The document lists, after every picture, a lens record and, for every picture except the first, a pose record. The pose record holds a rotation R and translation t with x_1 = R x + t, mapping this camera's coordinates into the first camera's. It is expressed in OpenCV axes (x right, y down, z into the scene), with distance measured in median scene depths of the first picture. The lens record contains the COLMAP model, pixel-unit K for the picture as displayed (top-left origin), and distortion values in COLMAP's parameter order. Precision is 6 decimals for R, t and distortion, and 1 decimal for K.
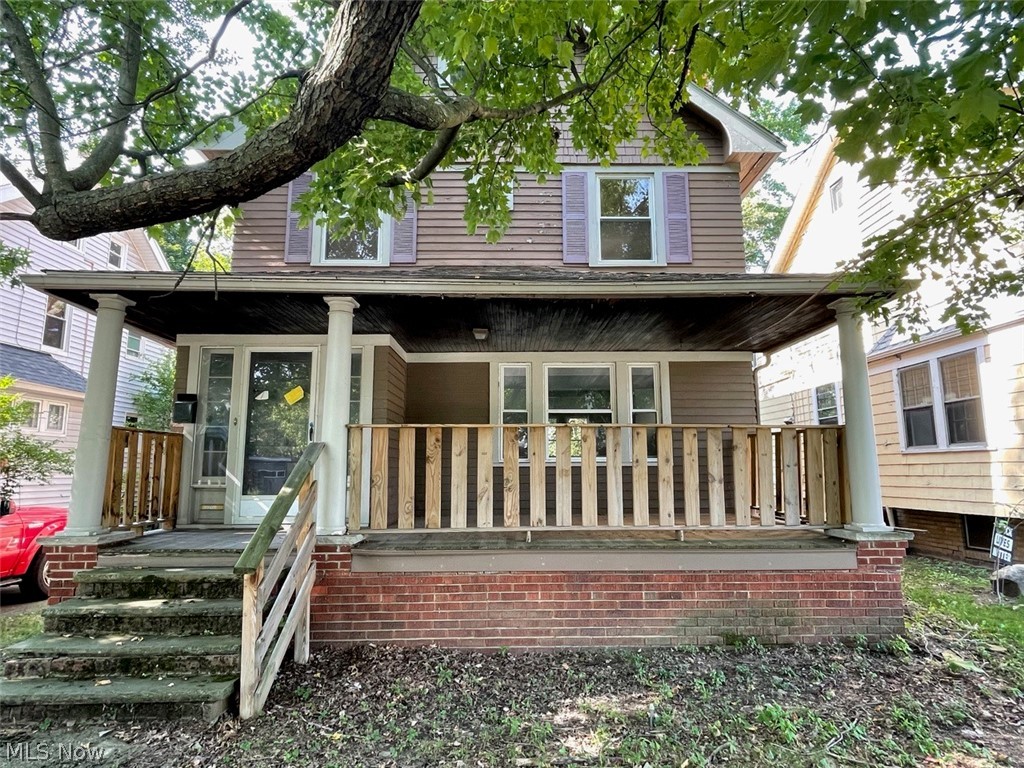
lens RADIAL K [[579.7, 0, 512.8], [0, 579.7, 383.2], [0, 0, 1]] dist [-0.010692, -0.000913]
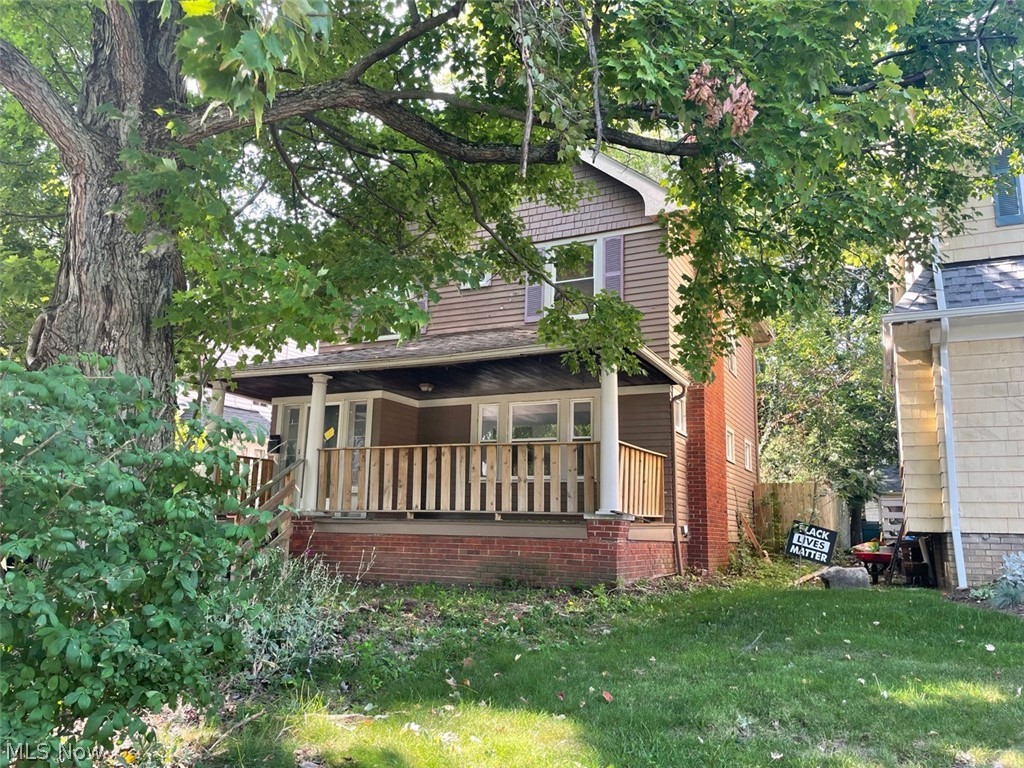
lens RADIAL K [[771.8, 0, 511.9], [0, 771.8, 386.1], [0, 0, 1]] dist [0.065170, 0.001516]
pose [[0.892898, -0.058780, -0.446405, 1.241082], [0.035100, 0.997512, -0.061139, 0.048099], [0.448888, 0.038922, 0.892740, -0.784754]]
